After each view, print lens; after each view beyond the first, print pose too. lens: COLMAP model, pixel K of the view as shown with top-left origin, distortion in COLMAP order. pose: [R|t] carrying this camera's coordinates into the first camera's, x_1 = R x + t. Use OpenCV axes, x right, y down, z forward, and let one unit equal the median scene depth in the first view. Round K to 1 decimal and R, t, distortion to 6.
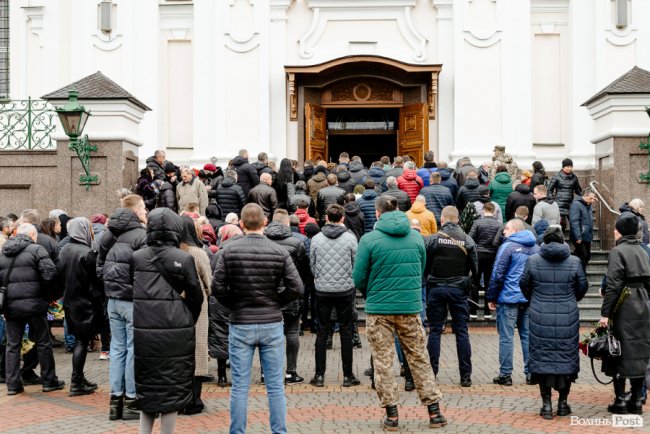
lens RADIAL K [[984.1, 0, 322.0], [0, 984.1, 218.6], [0, 0, 1]] dist [0.015067, 0.000000]
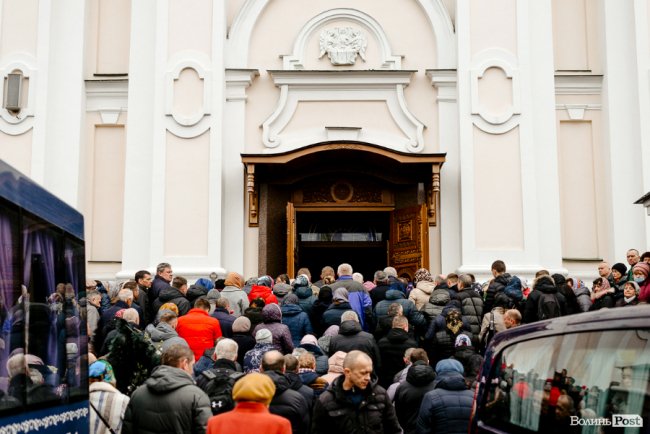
lens RADIAL K [[984.1, 0, 325.1], [0, 984.1, 215.4], [0, 0, 1]] dist [0.015067, 0.000000]
pose [[0.999748, 0.006636, 0.021442, 0.010636], [-0.003479, 0.989566, -0.144036, 0.002775], [-0.022174, 0.143925, 0.989340, 0.234529]]
